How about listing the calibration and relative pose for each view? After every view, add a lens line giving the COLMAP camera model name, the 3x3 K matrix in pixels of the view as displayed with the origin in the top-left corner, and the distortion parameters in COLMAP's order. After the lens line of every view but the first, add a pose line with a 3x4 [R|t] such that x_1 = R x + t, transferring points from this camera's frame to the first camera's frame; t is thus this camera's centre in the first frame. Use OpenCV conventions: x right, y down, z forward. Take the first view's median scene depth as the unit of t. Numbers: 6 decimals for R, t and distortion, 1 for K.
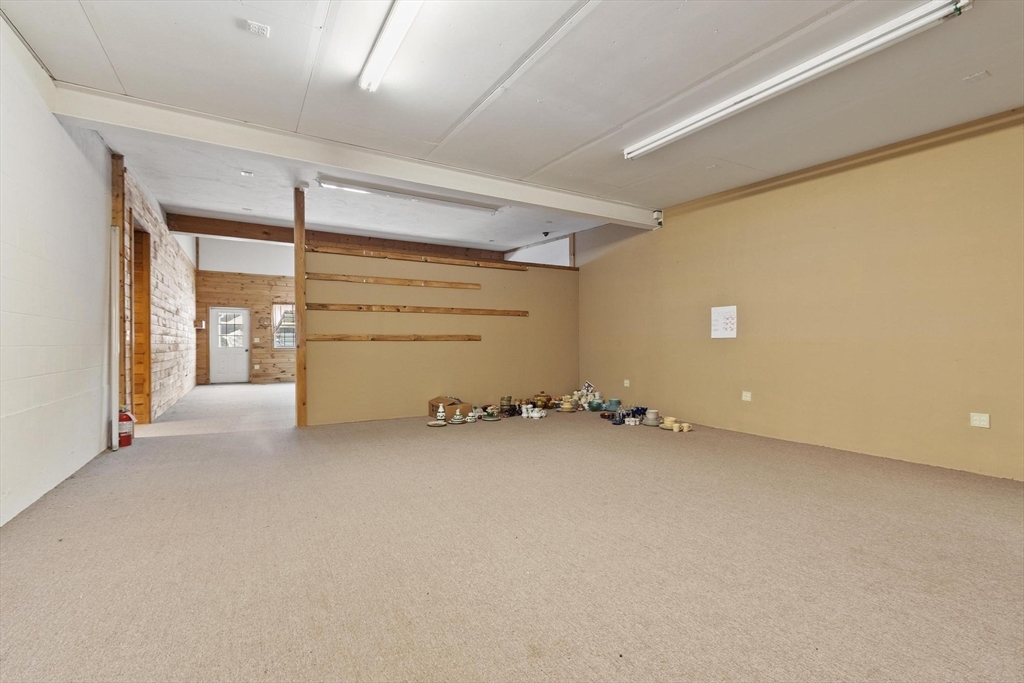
lens RADIAL K [[457.1, 0, 512.3], [0, 457.1, 344.8], [0, 0, 1]] dist [0.001096, 0.000335]
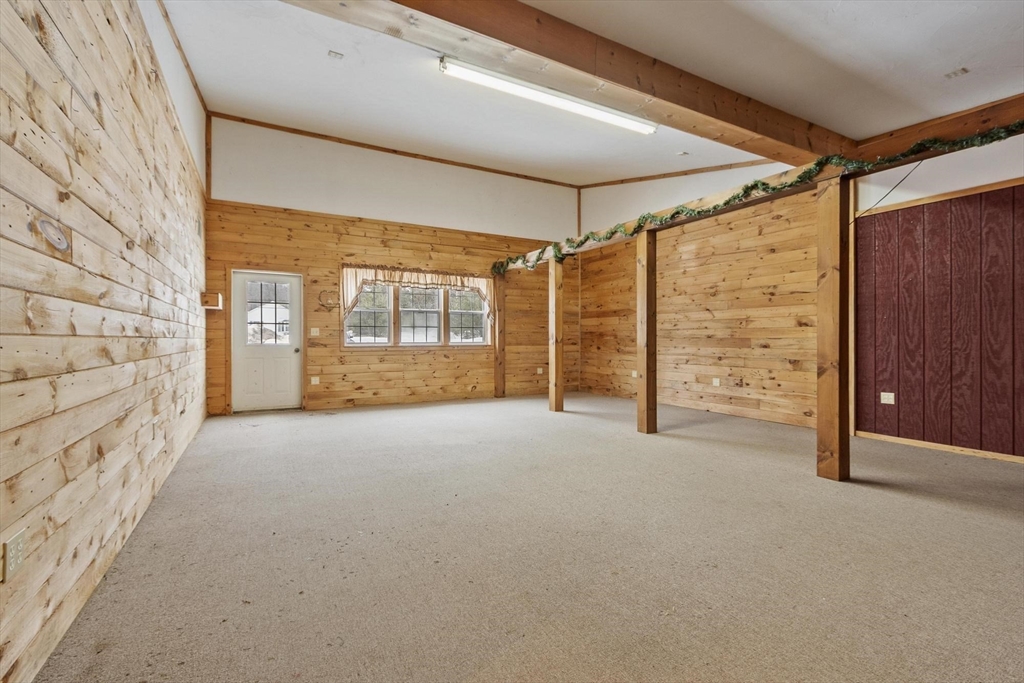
lens RADIAL K [[457.1, 0, 515.7], [0, 457.1, 340.3], [0, 0, 1]] dist [0.001096, 0.000335]
pose [[0.999923, 0.000549, -0.012365, -0.322996], [-0.000551, 1.000000, -0.000122, -0.000033], [0.012365, 0.000129, 0.999924, 0.470524]]
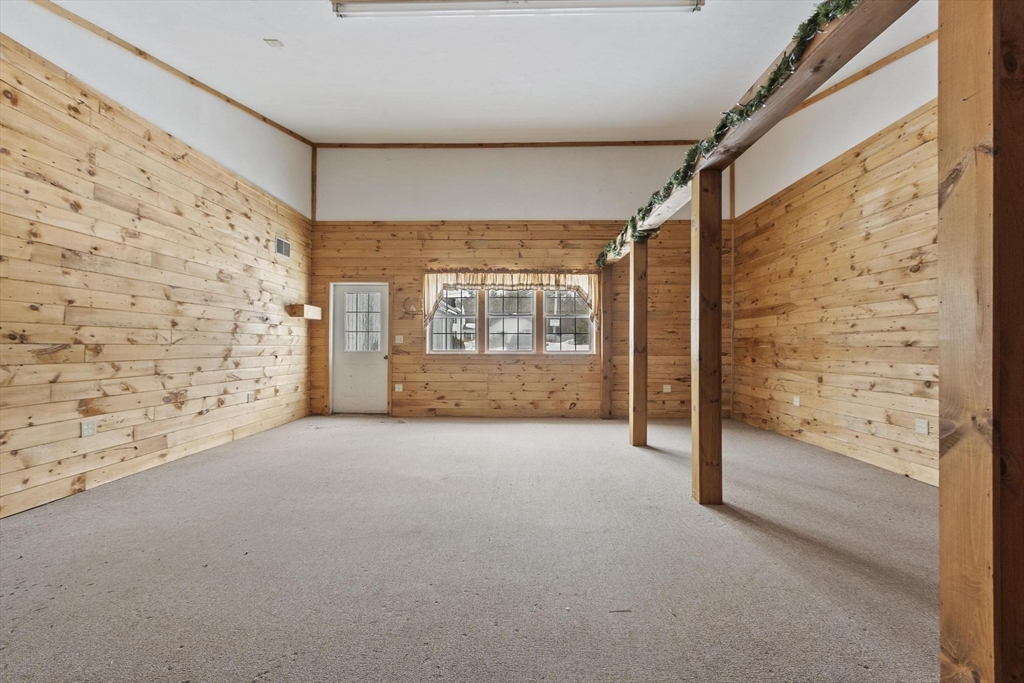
lens RADIAL K [[457.1, 0, 507.6], [0, 457.1, 341.5], [0, 0, 1]] dist [0.001096, 0.000335]
pose [[0.851128, -0.002141, -0.524954, -0.161132], [-0.005834, 0.999891, -0.013536, -0.000788], [0.524926, 0.014583, 0.851023, 0.620558]]
